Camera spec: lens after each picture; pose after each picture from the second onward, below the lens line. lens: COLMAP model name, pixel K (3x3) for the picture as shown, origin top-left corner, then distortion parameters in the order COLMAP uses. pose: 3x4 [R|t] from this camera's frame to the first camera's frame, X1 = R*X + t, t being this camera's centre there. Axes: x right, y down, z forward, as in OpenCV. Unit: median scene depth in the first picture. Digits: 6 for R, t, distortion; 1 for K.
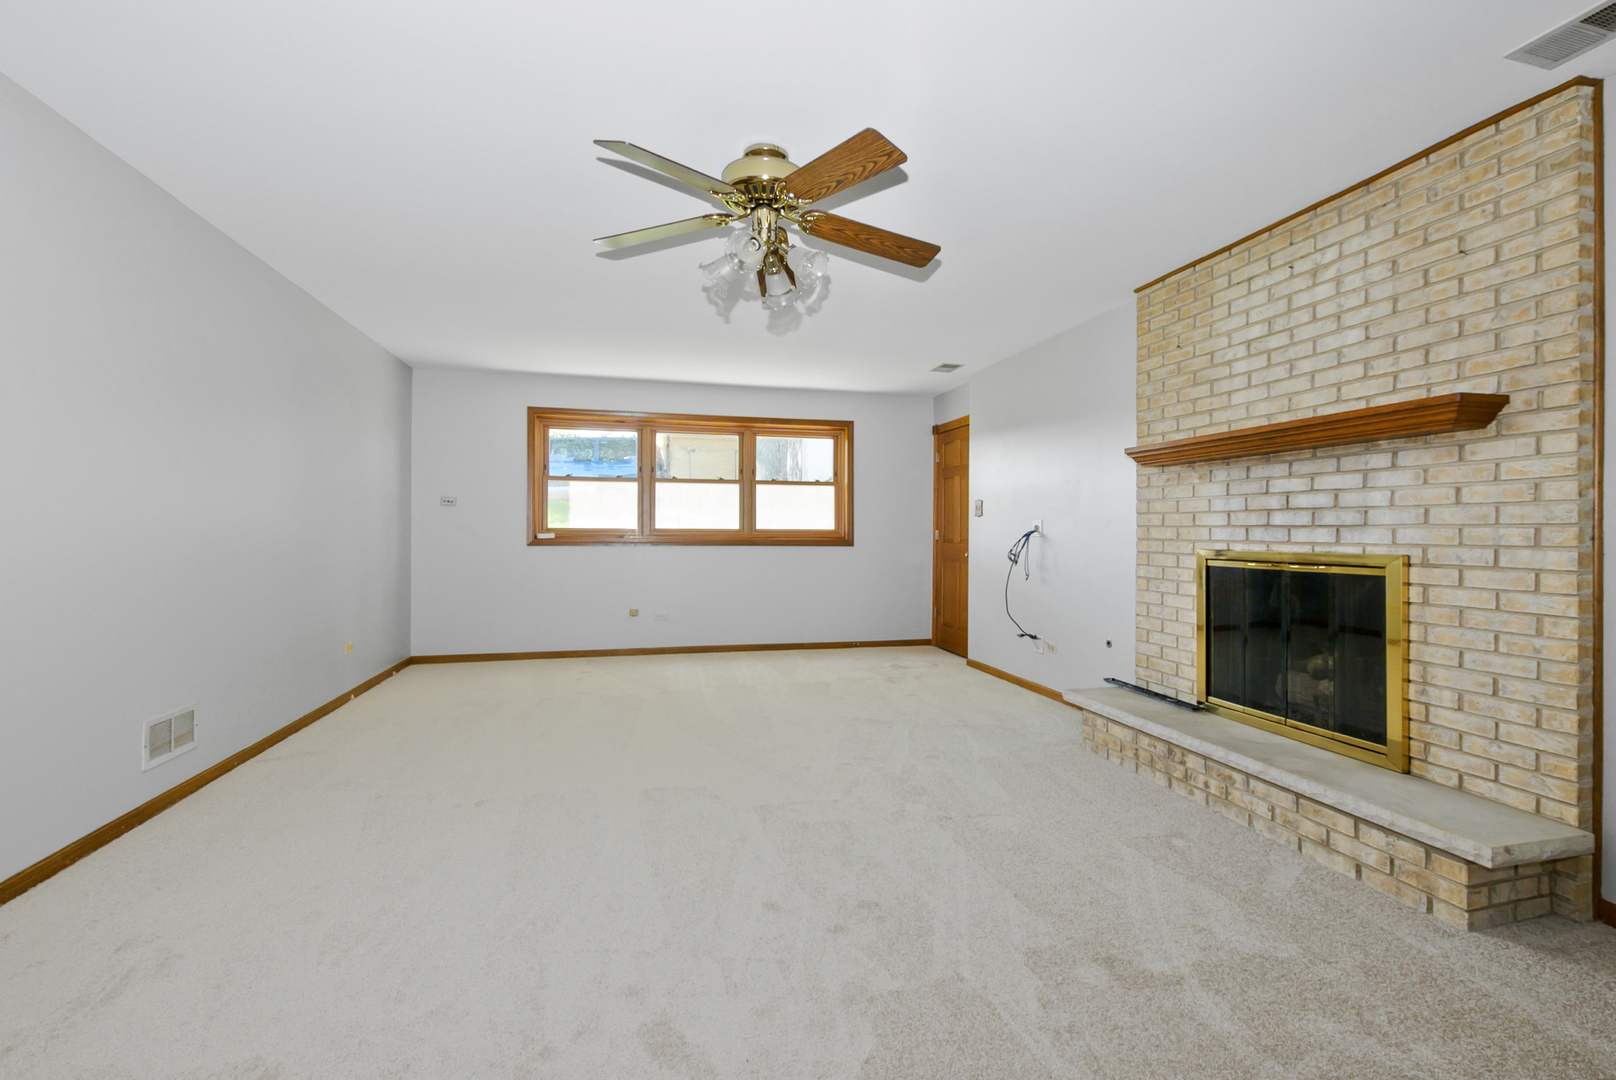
lens RADIAL K [[717.7, 0, 806.0], [0, 717.7, 535.5], [0, 0, 1]] dist [0.004162, -0.001574]
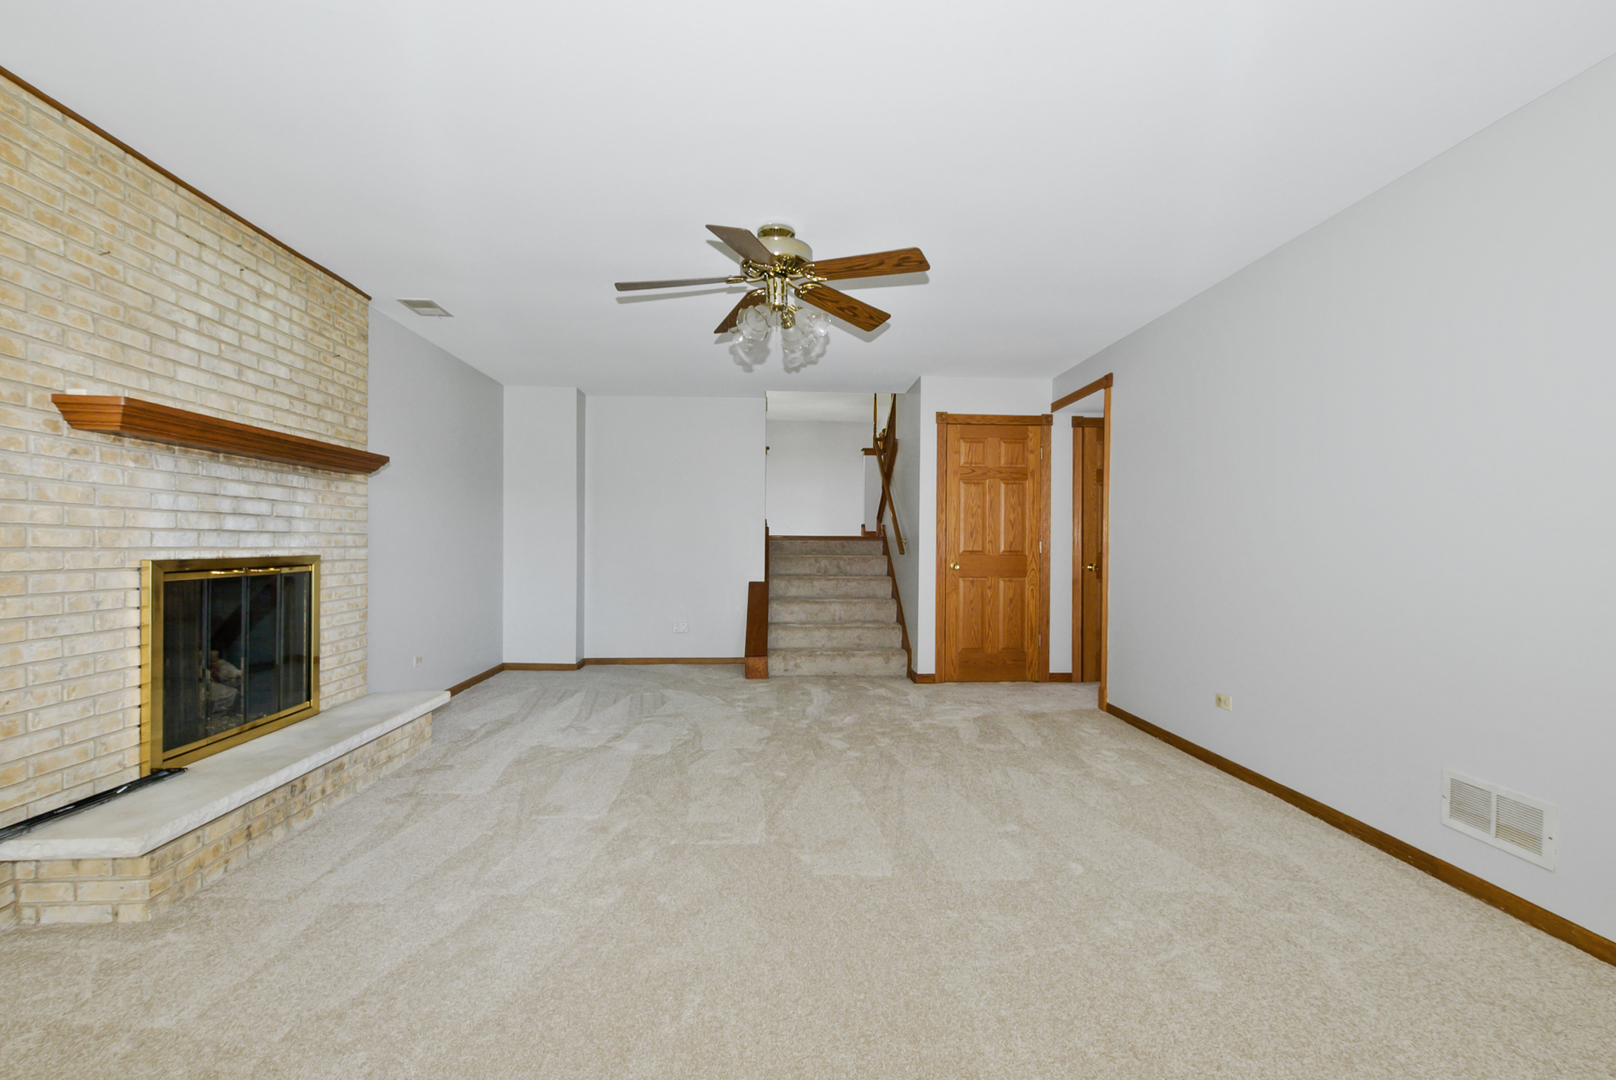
lens RADIAL K [[717.7, 0, 808.4], [0, 717.7, 535.3], [0, 0, 1]] dist [0.004162, -0.001574]
pose [[-0.984770, -0.012019, 0.173448, -0.267192], [-0.012940, 0.999908, -0.004183, -0.013264], [-0.173381, -0.006364, -0.984834, 1.804098]]
